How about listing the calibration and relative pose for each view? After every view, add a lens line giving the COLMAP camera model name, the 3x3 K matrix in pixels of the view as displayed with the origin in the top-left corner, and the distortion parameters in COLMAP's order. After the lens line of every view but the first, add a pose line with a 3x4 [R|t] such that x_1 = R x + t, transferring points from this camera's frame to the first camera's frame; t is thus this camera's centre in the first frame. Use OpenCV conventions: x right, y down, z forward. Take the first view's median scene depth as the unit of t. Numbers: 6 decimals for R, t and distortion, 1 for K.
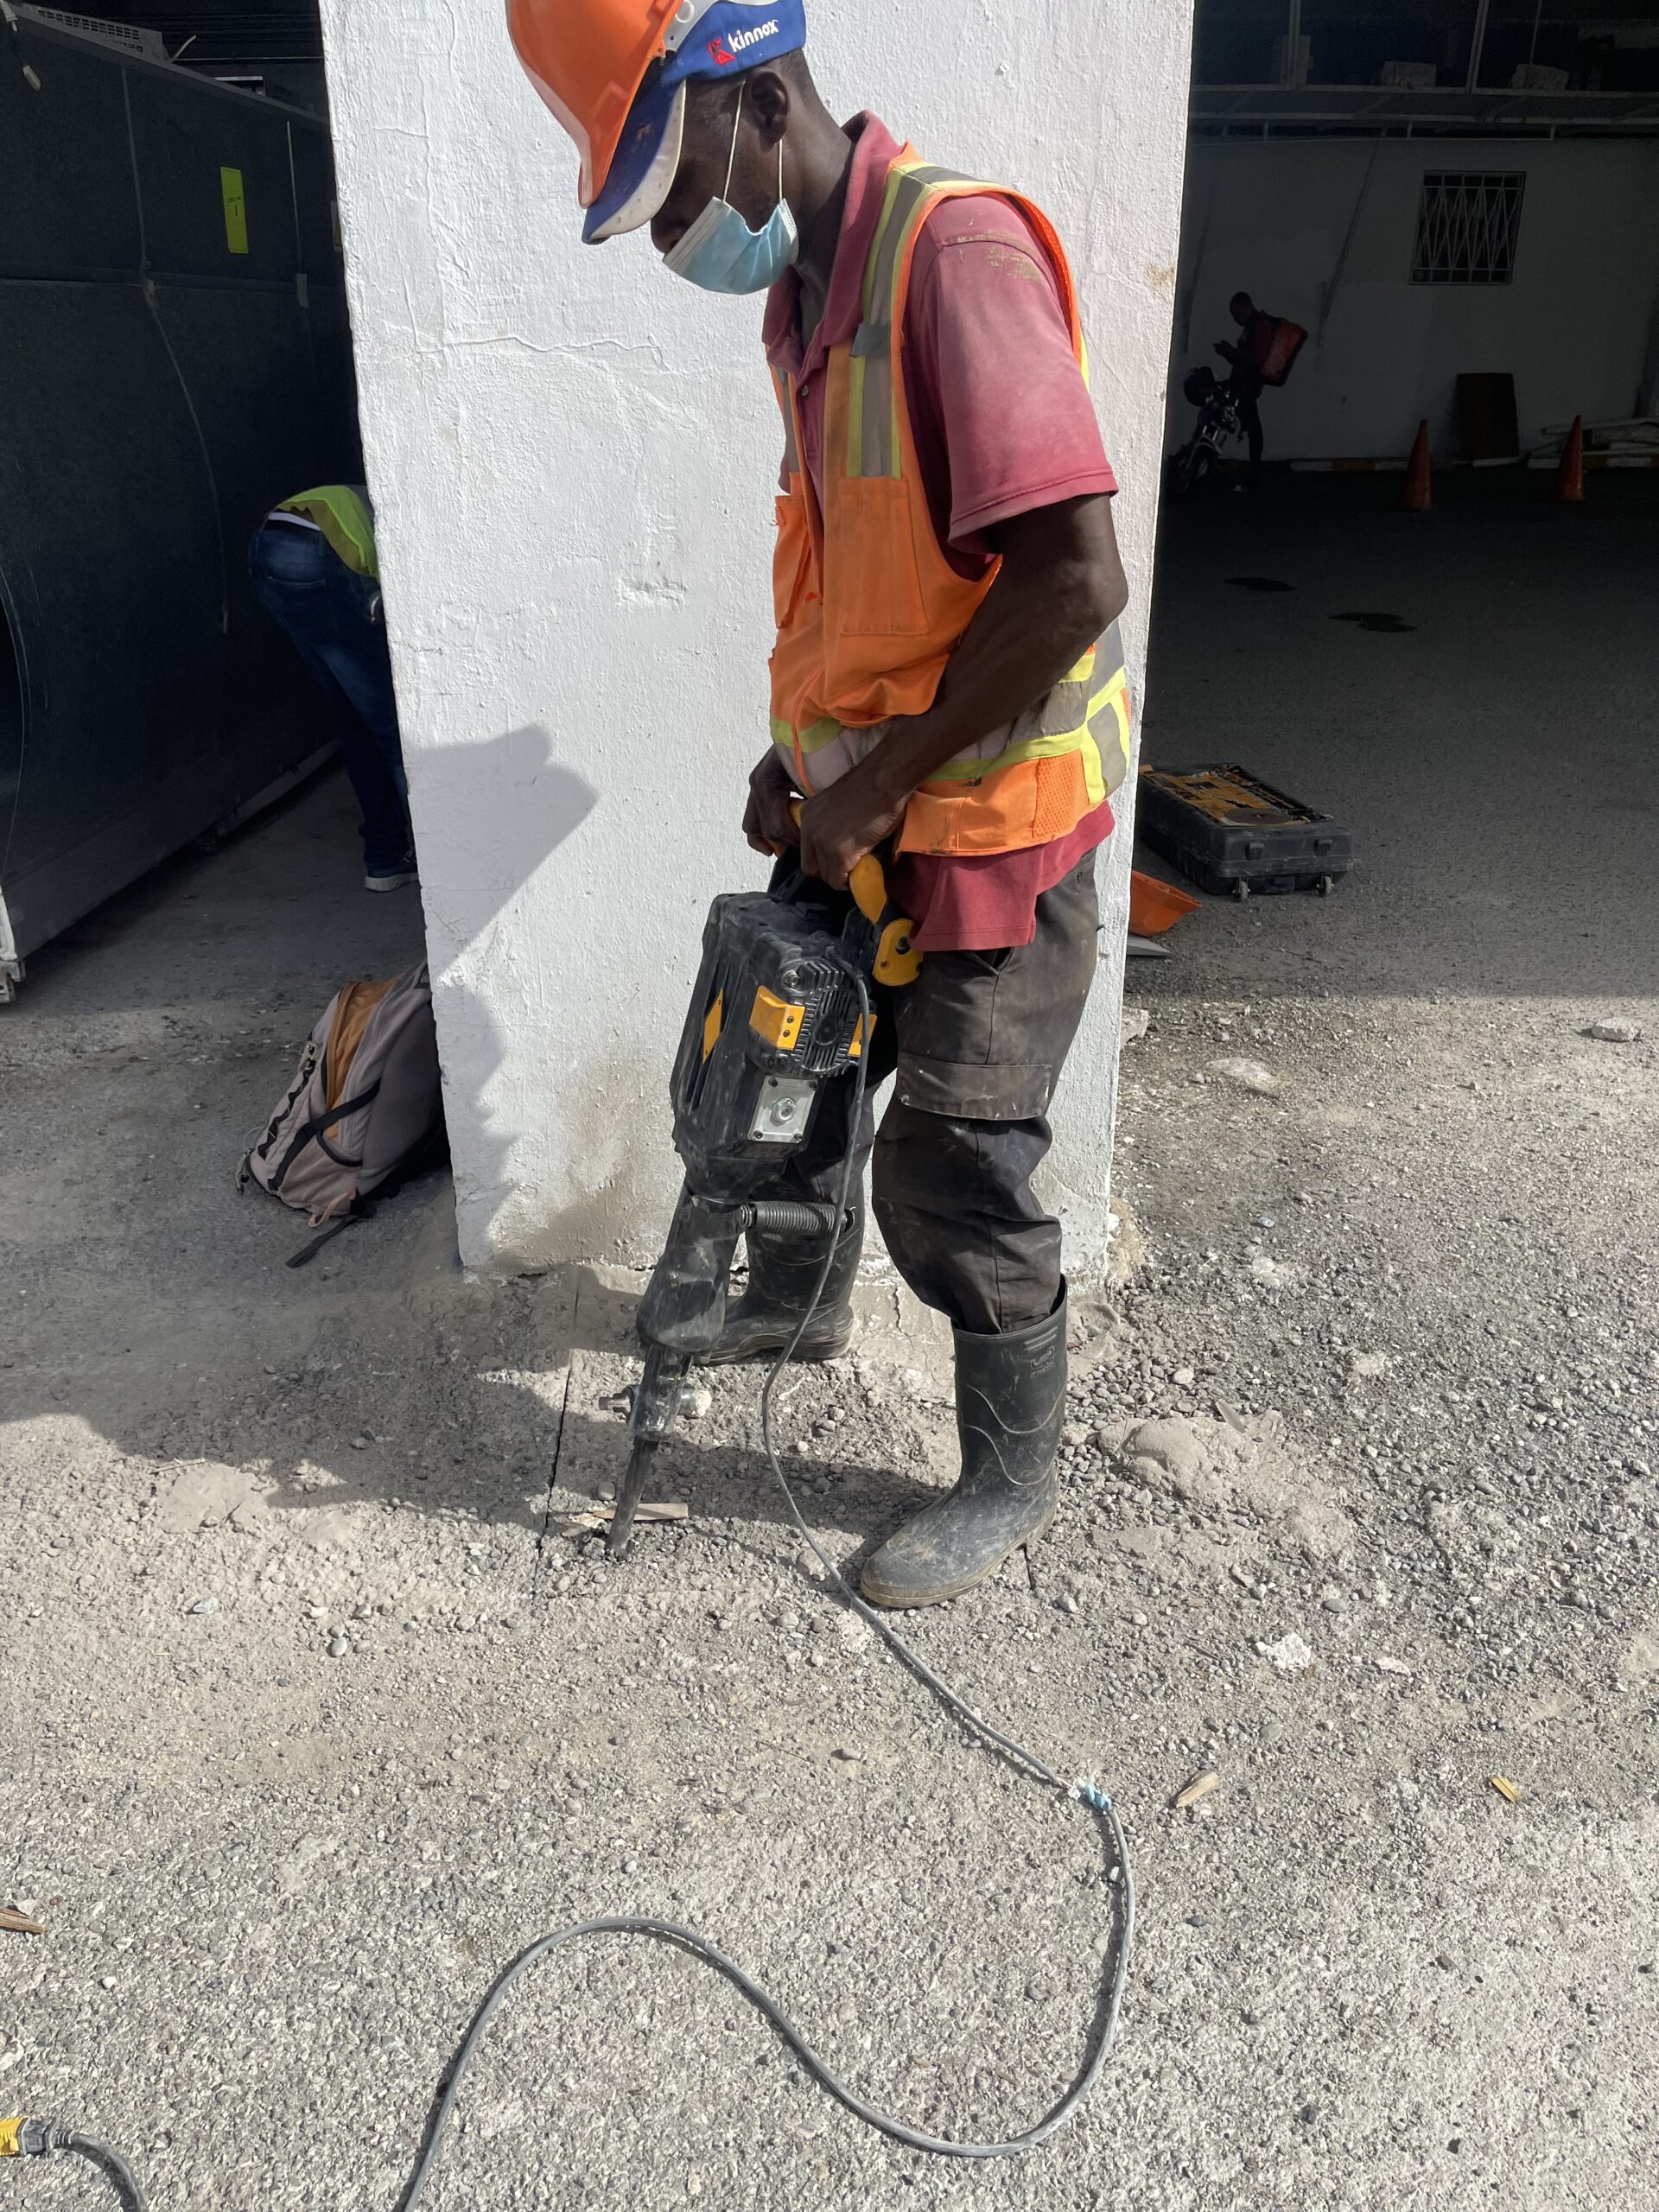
lens RADIAL K [[1672.8, 0, 838.7], [0, 1672.8, 1099.4], [0, 0, 1]] dist [0.064655, -0.080277]
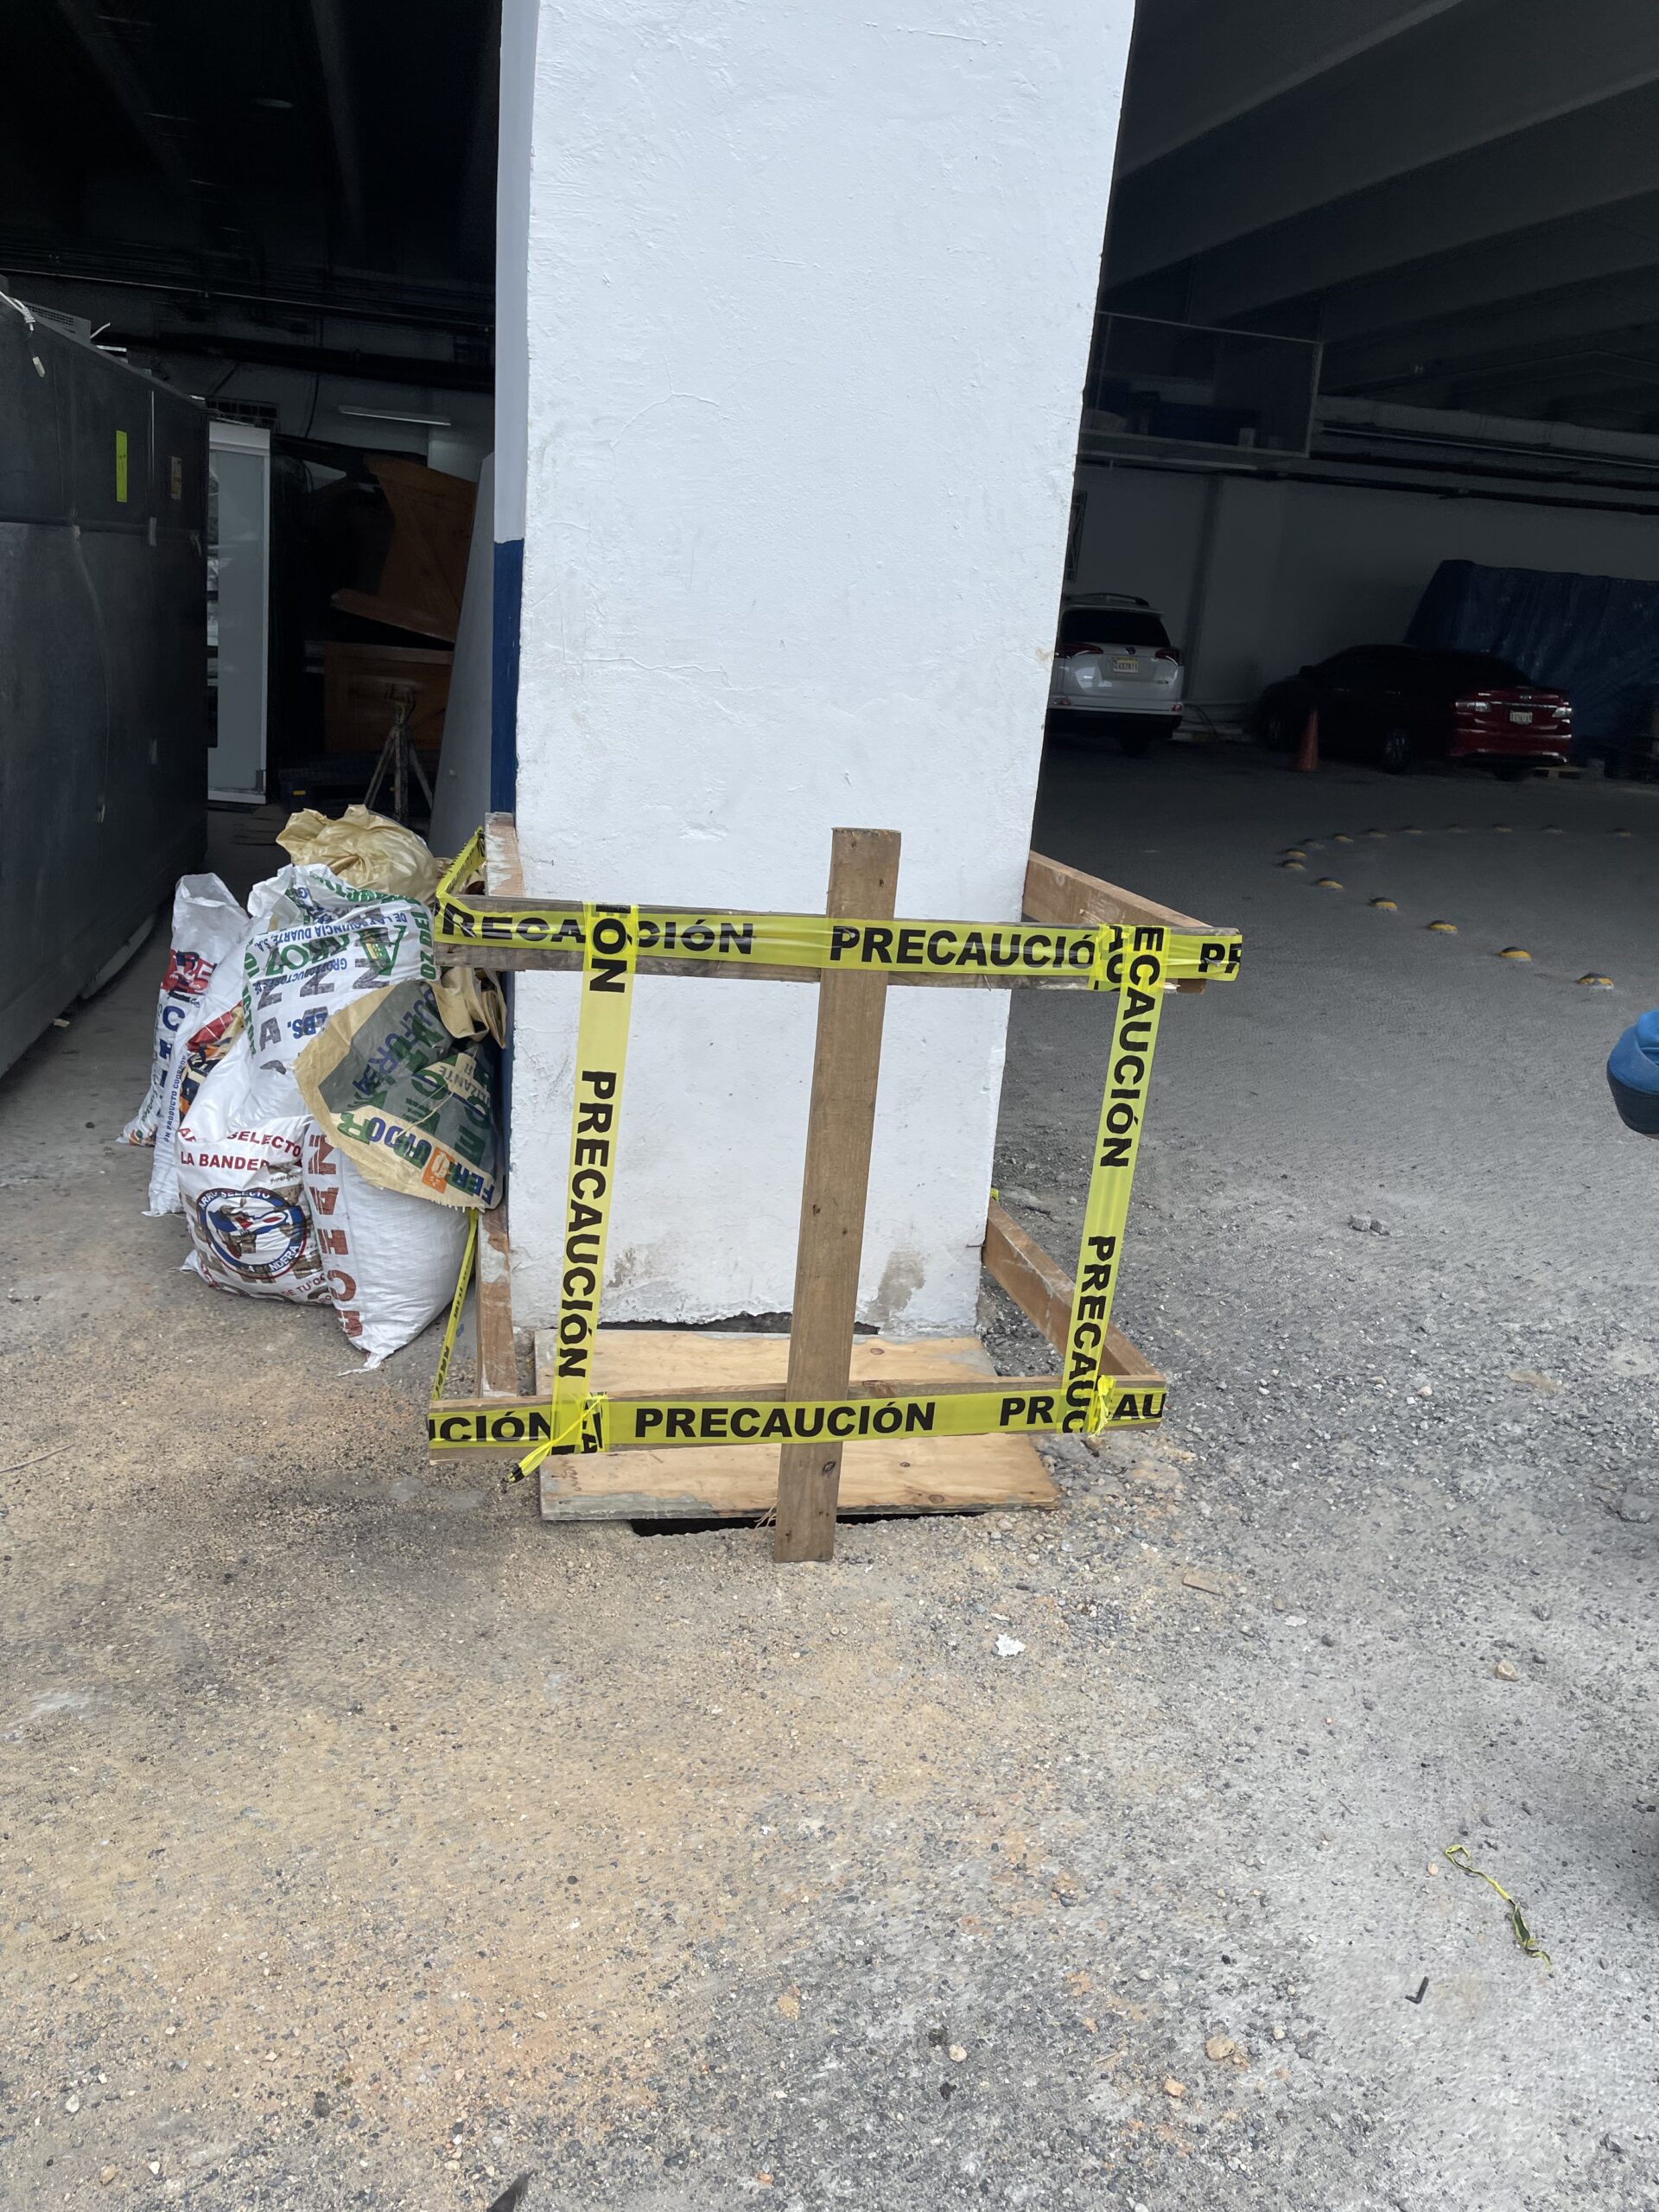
lens RADIAL K [[1672.8, 0, 822.5], [0, 1672.8, 1094.8], [0, 0, 1]] dist [0.064655, -0.080277]
pose [[0.972619, 0.020203, 0.231526, -0.354563], [0.008099, 0.992663, -0.120646, 0.102590], [-0.232265, 0.119218, 0.965319, -0.400681]]
